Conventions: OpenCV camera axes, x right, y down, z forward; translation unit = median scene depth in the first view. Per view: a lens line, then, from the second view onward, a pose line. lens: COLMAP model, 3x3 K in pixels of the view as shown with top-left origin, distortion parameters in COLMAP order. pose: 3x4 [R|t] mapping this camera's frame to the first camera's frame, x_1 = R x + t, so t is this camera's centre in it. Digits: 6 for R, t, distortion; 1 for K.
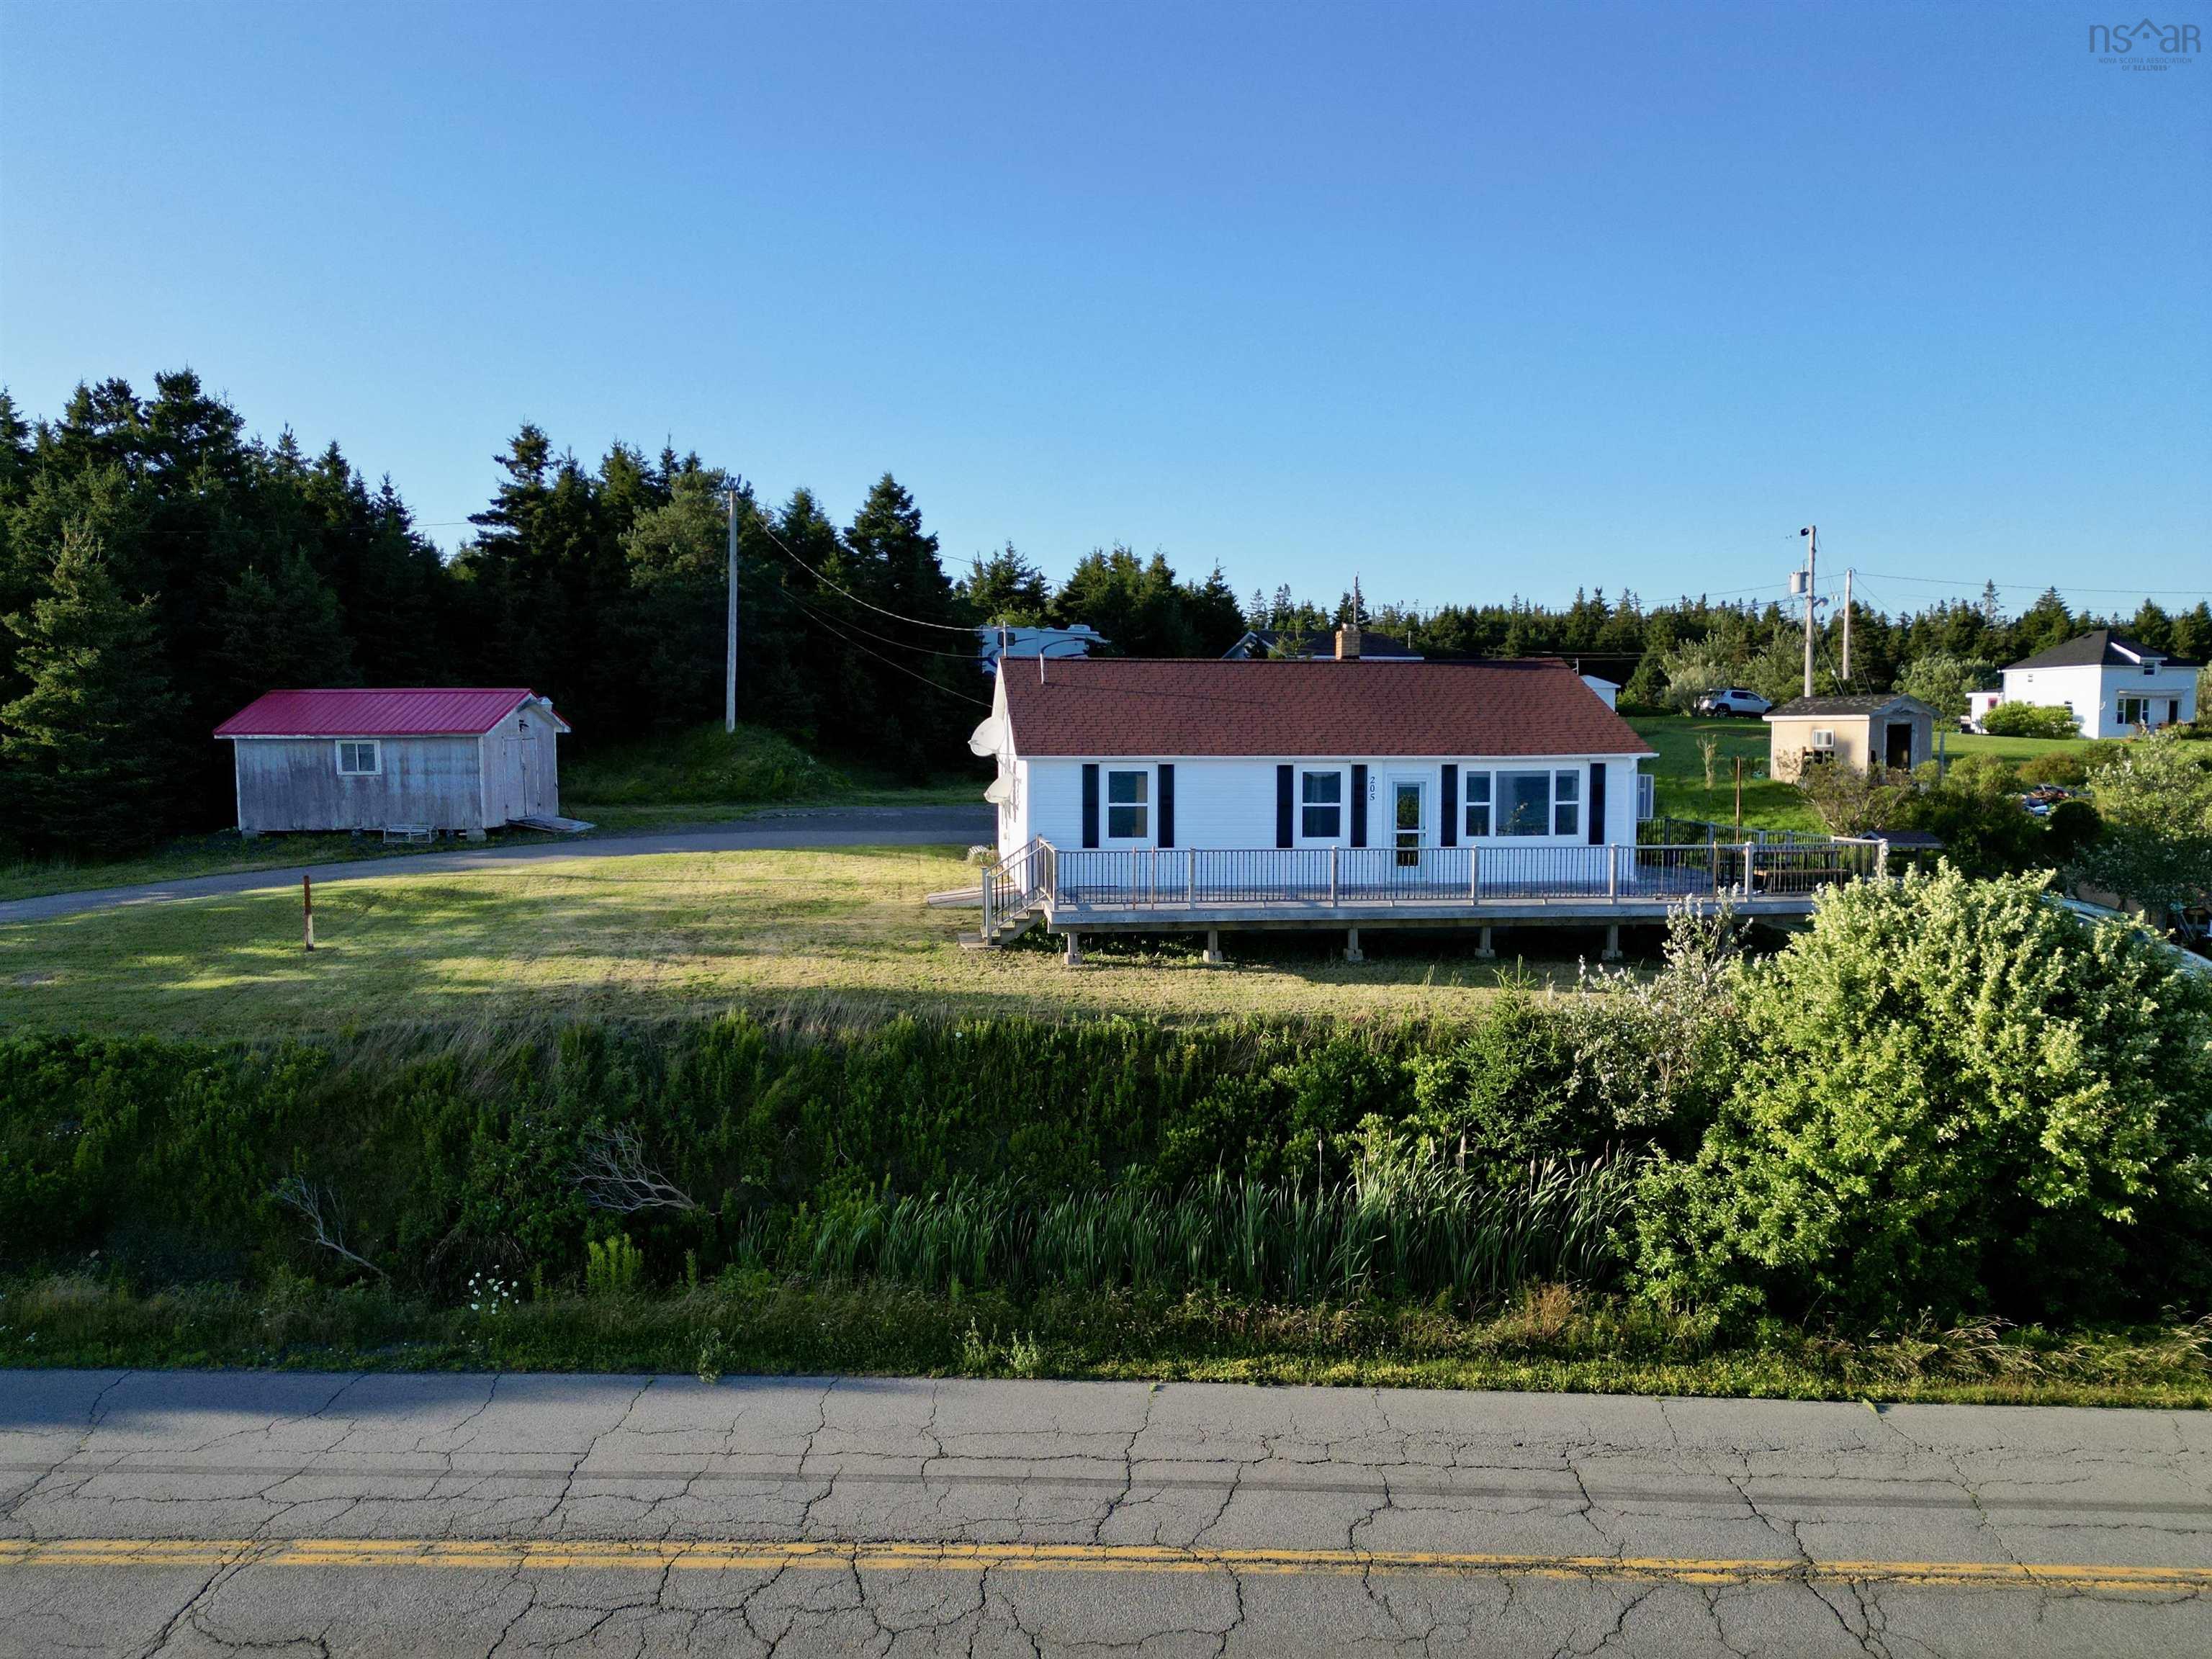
lens RADIAL K [[1557.3, 0, 1112.9], [0, 1557.3, 826.9], [0, 0, 1]] dist [0.059946, -0.043772]
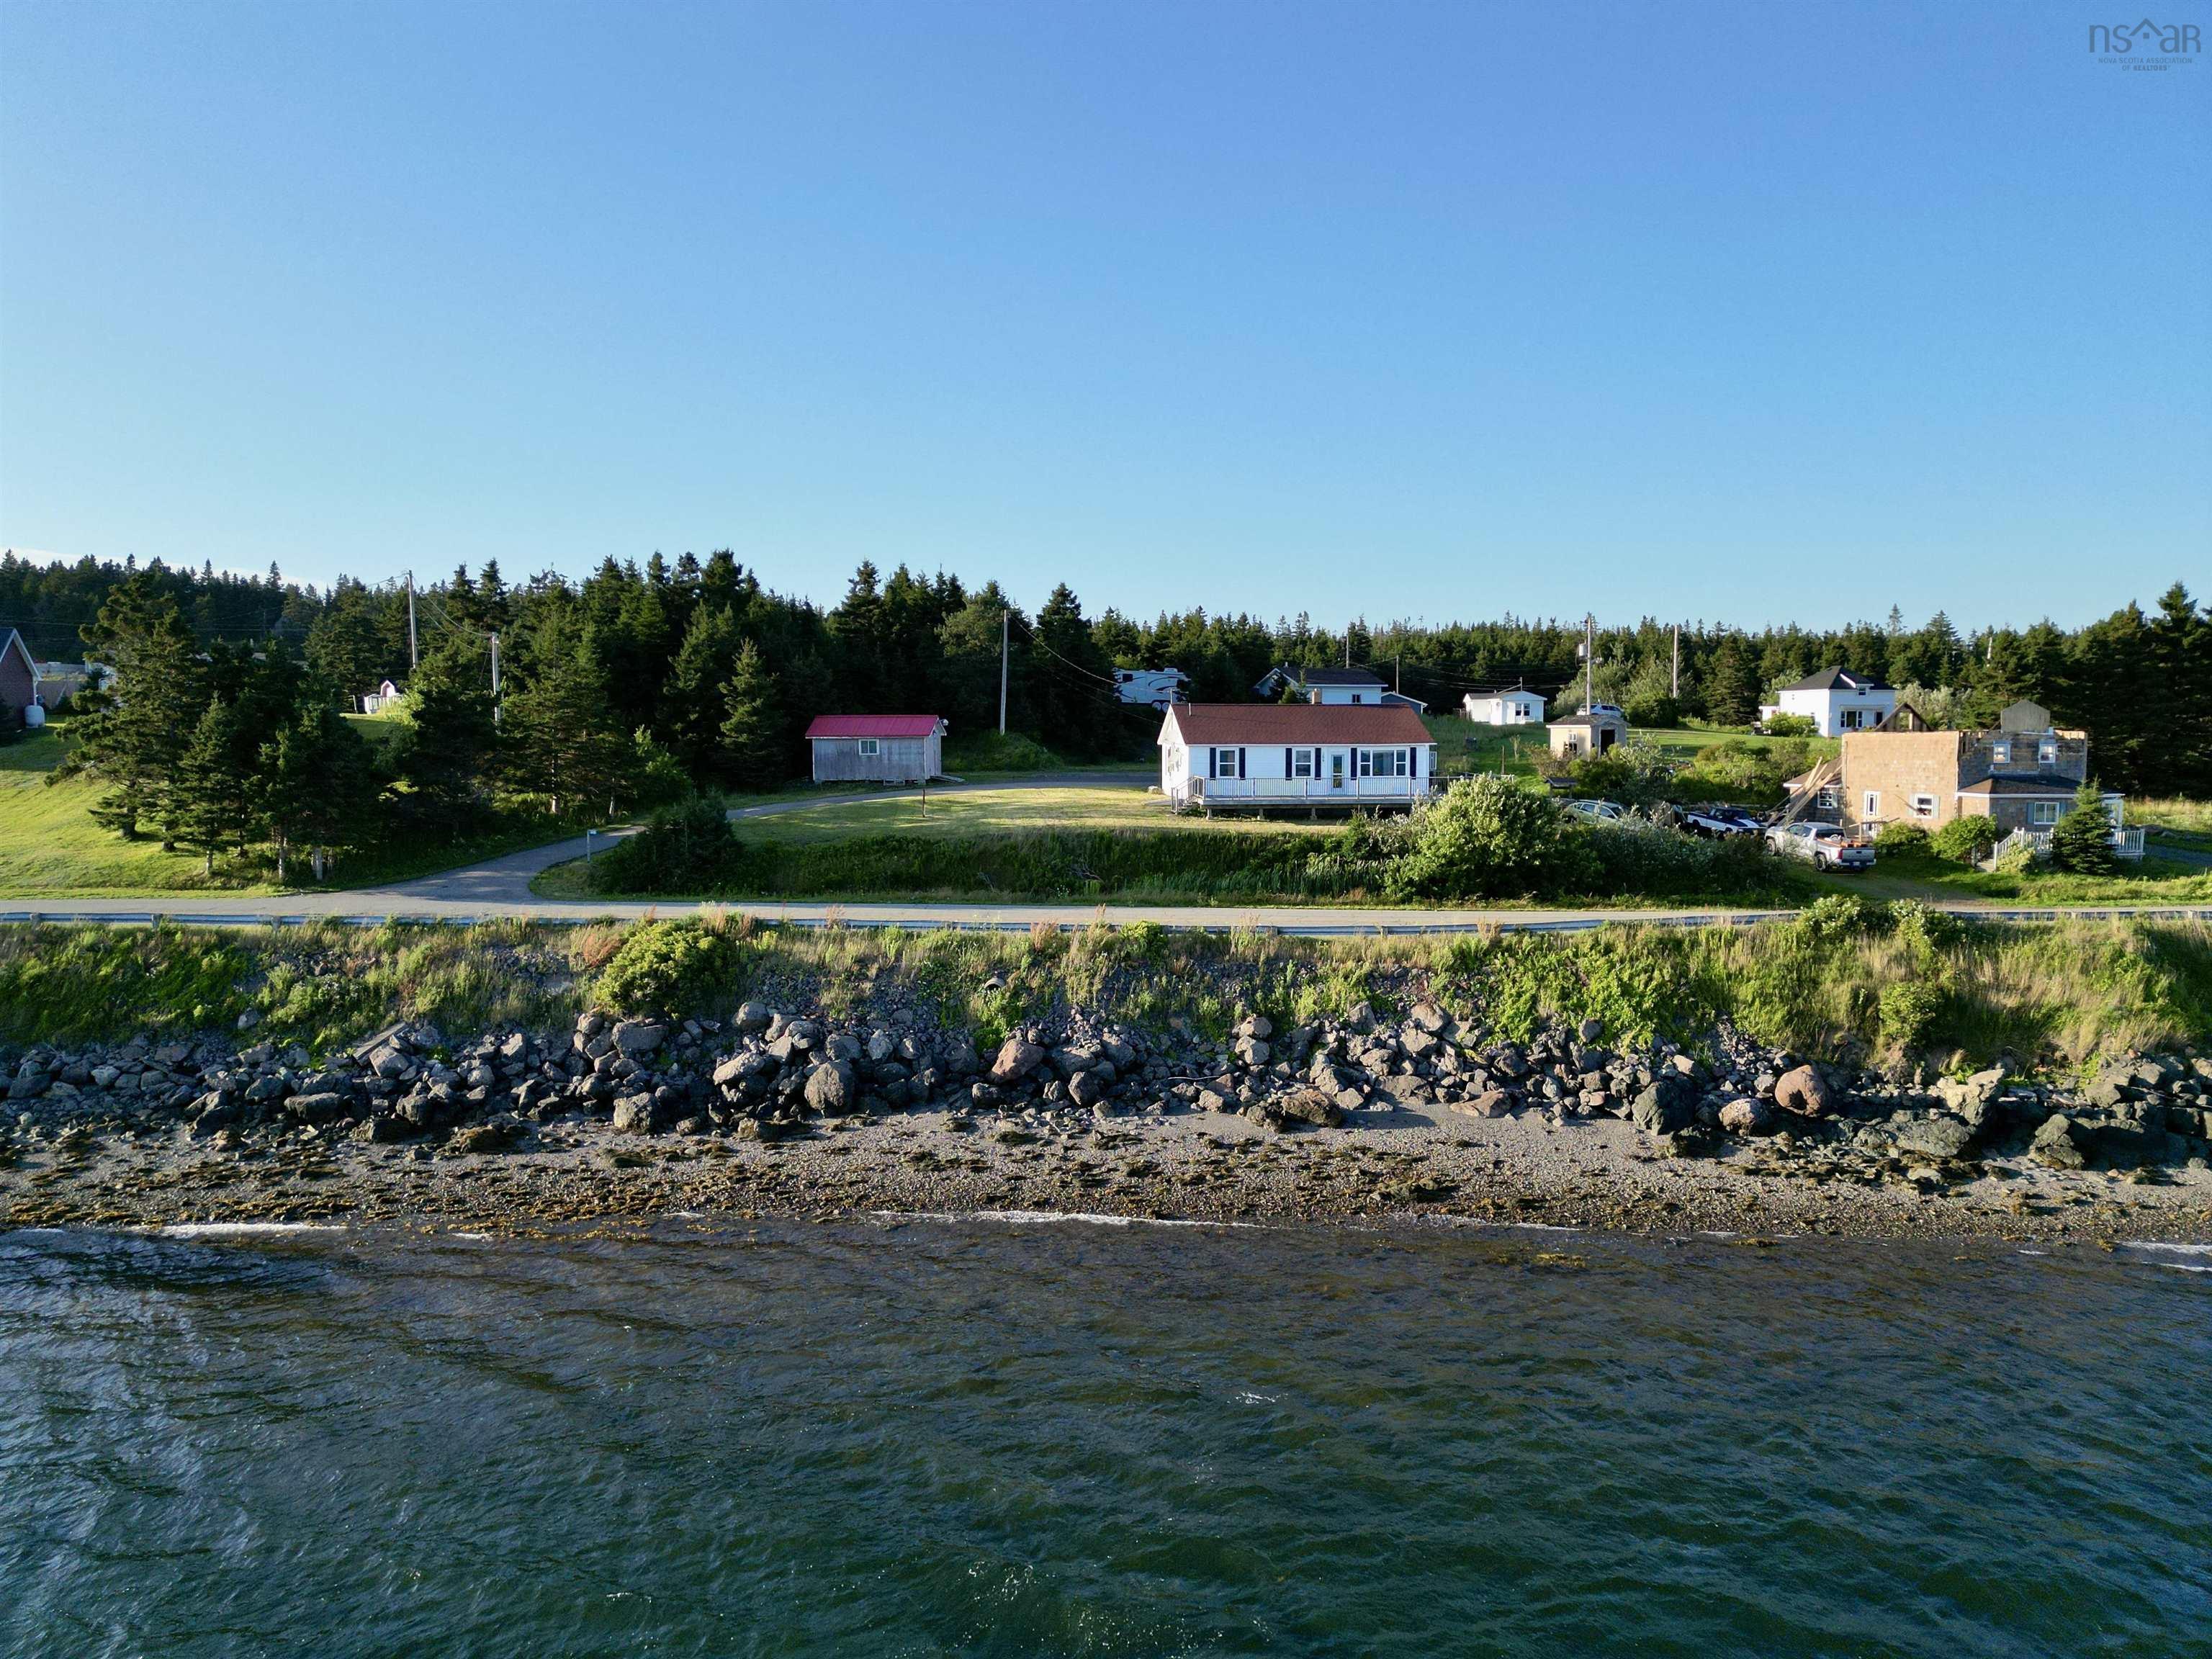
lens RADIAL K [[1562.3, 0, 1106.0], [0, 1562.3, 829.5], [0, 0, 1]] dist [0.106777, -0.000774]
pose [[0.999807, 0.000658, -0.019633, -0.116408], [-0.000627, 0.999999, 0.001580, 0.075480], [0.019634, -0.001567, 0.999806, -1.319730]]
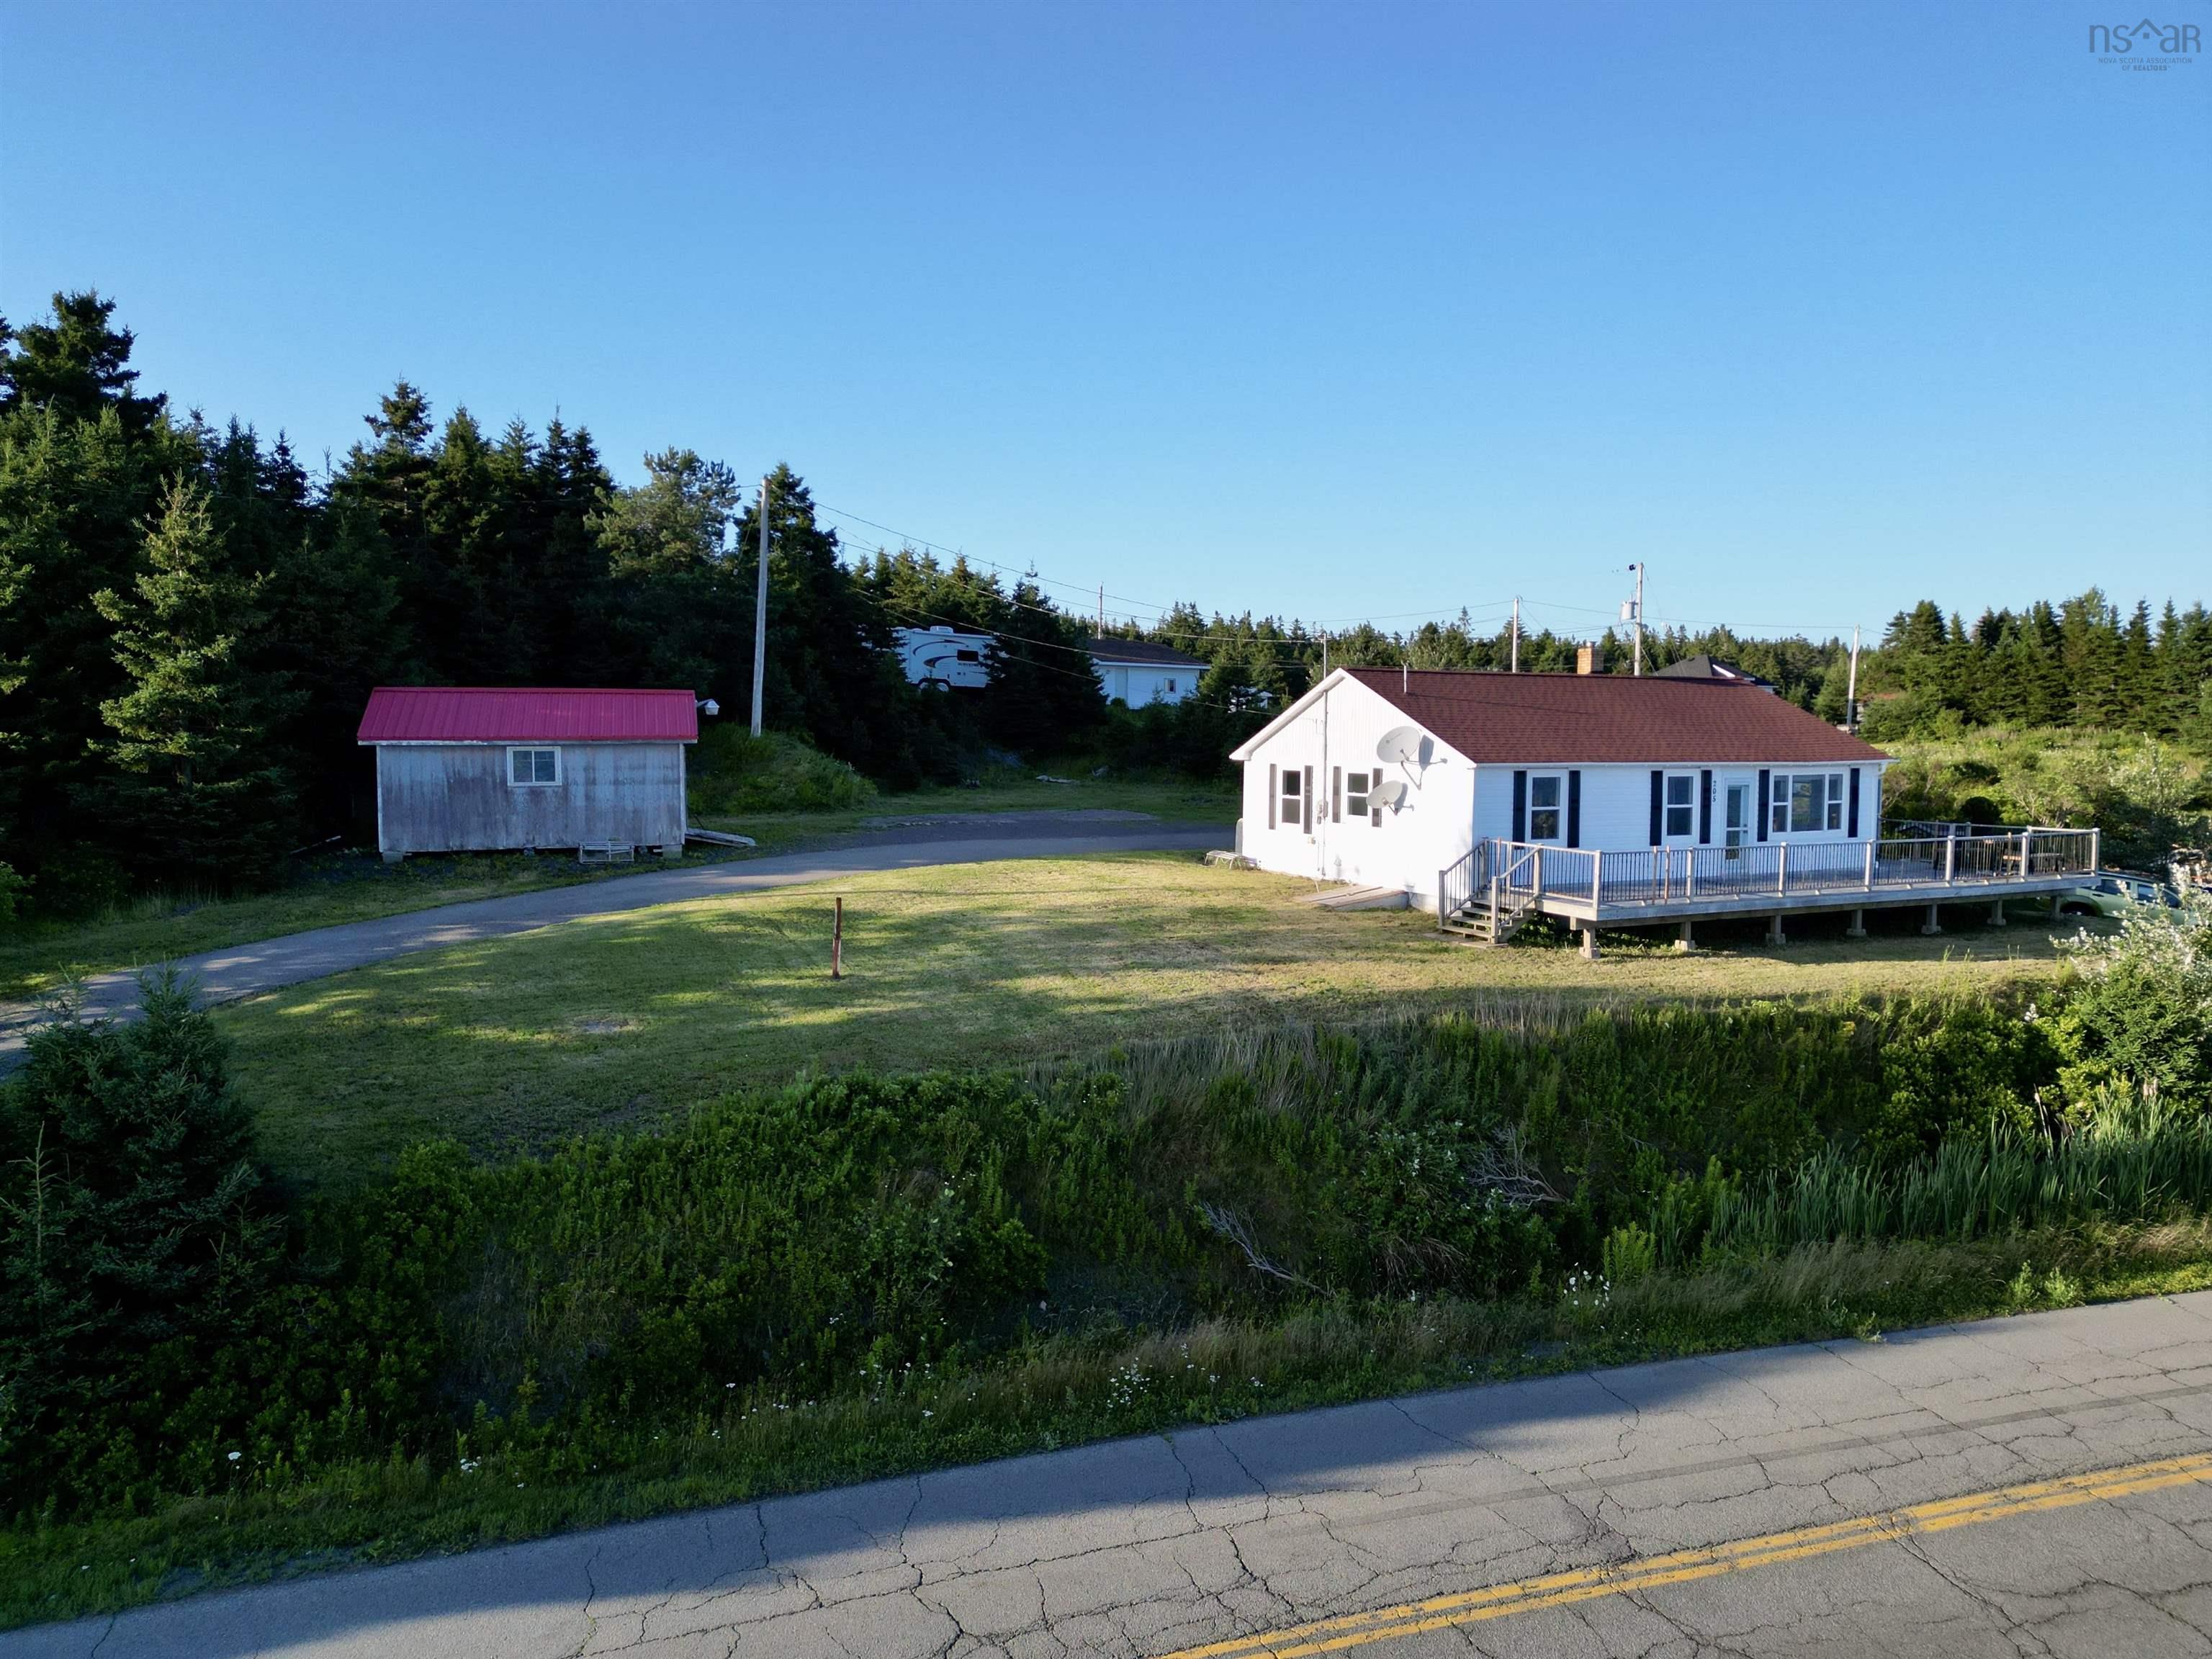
lens RADIAL K [[1557.3, 0, 1112.9], [0, 1557.3, 826.9], [0, 0, 1]] dist [0.059946, -0.043772]
pose [[0.938157, -0.017117, 0.345787, -0.535112], [0.017318, 0.999847, 0.002508, -0.007594], [-0.345777, 0.003635, 0.938310, 0.071983]]
